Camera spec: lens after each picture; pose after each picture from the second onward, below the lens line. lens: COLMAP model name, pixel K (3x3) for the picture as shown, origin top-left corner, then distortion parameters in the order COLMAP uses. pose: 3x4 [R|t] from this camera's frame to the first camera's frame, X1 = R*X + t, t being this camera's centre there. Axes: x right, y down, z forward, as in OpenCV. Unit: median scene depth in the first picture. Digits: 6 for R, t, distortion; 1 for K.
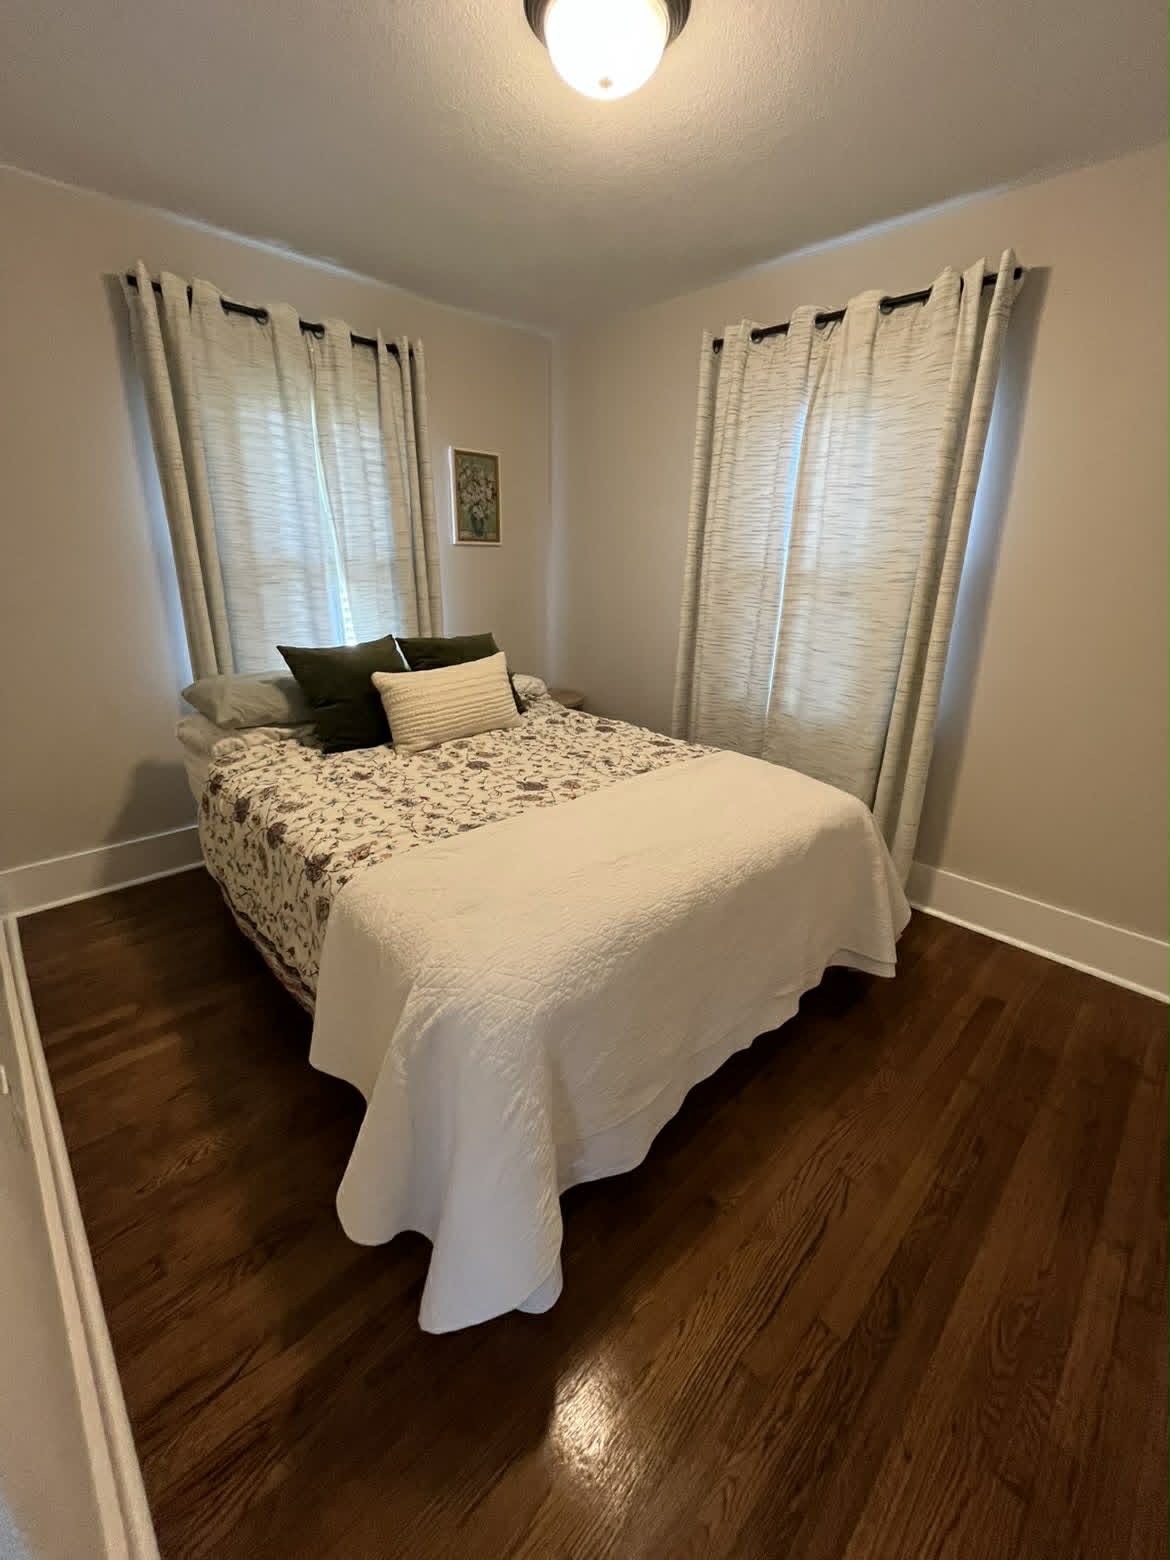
lens RADIAL K [[630.2, 0, 585.5], [0, 630.2, 777.0], [0, 0, 1]] dist [-0.003624, -0.000117]
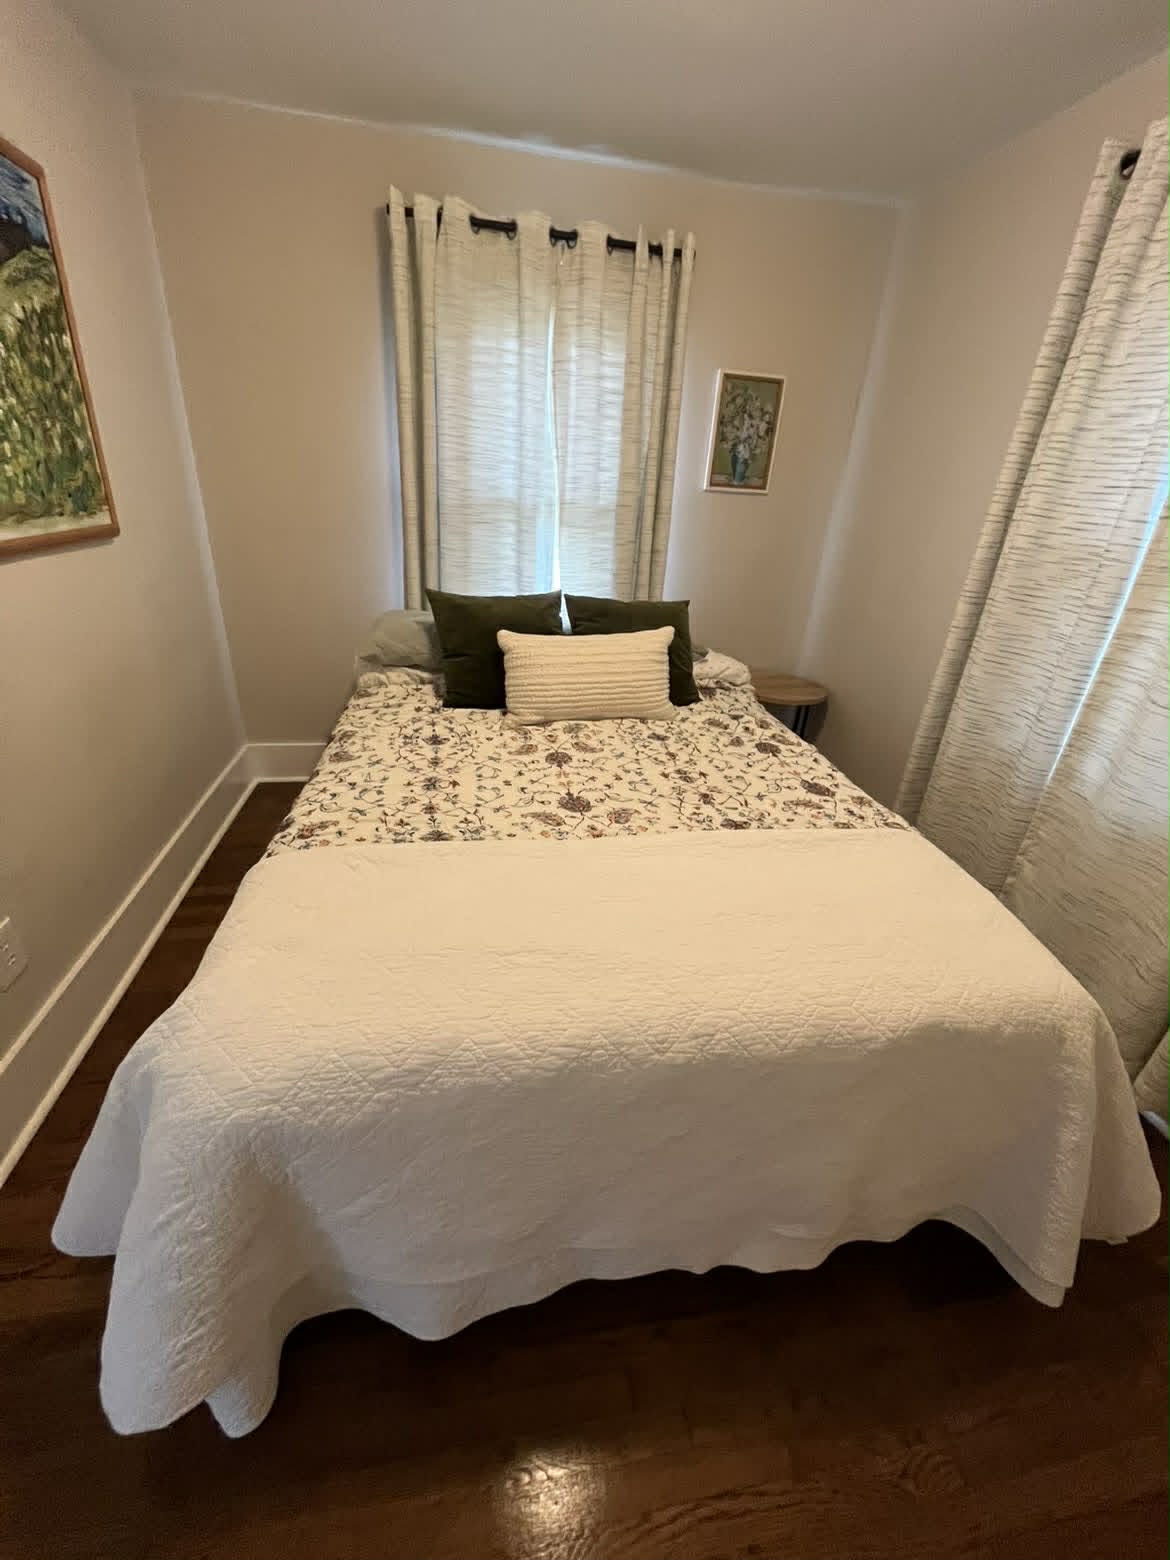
lens RADIAL K [[630.2, 0, 582.5], [0, 630.2, 776.0], [0, 0, 1]] dist [-0.003624, -0.000117]
pose [[0.830252, 0.262532, -0.491690, 0.239707], [-0.225234, 0.964922, 0.134886, -0.101033], [0.509855, -0.001244, 0.860260, 0.249355]]
